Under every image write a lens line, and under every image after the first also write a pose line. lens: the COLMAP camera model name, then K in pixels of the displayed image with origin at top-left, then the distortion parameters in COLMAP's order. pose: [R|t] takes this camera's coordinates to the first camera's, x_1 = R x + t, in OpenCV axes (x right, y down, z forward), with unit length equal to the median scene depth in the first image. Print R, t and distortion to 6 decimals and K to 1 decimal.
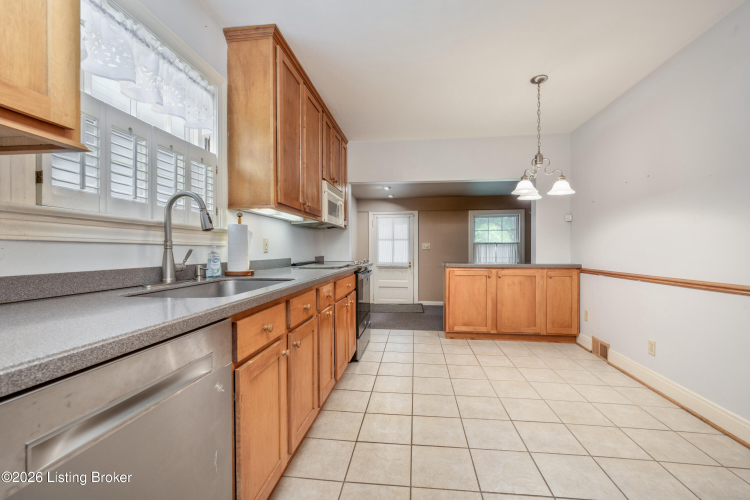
lens RADIAL K [[322.6, 0, 375.0], [0, 322.6, 250.0], [0, 0, 1]] dist [0.001049, 0.000083]
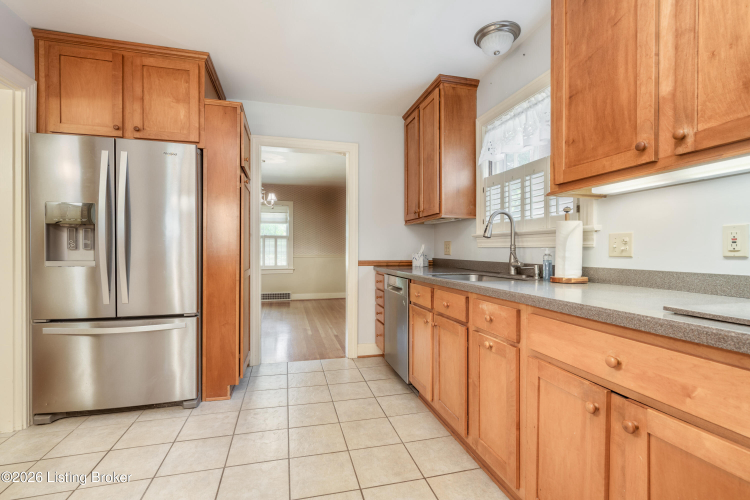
lens RADIAL K [[337.0, 0, 375.0], [0, 337.0, 250.0], [0, 0, 1]] dist [0.000130, 0.000098]
pose [[-0.932873, -0.003879, -0.360186, 0.453571], [-0.004009, 0.999992, -0.000386, -0.003858], [0.360184, 0.001084, -0.932881, 2.116622]]
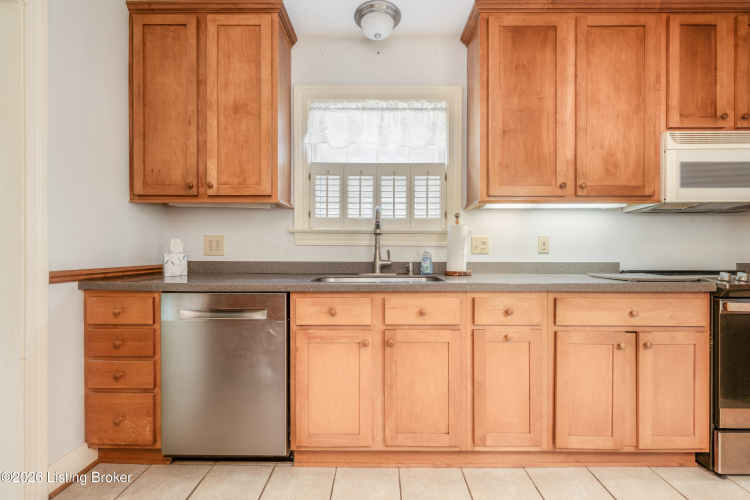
lens RADIAL K [[350.0, 0, 375.0], [0, 350.0, 250.0], [0, 0, 1]] dist [-0.000966, 0.000168]
pose [[0.098292, -0.002130, -0.995155, 0.833532], [-0.003240, 0.999992, -0.002460, 0.003507], [0.995152, 0.003466, 0.098284, 0.818725]]
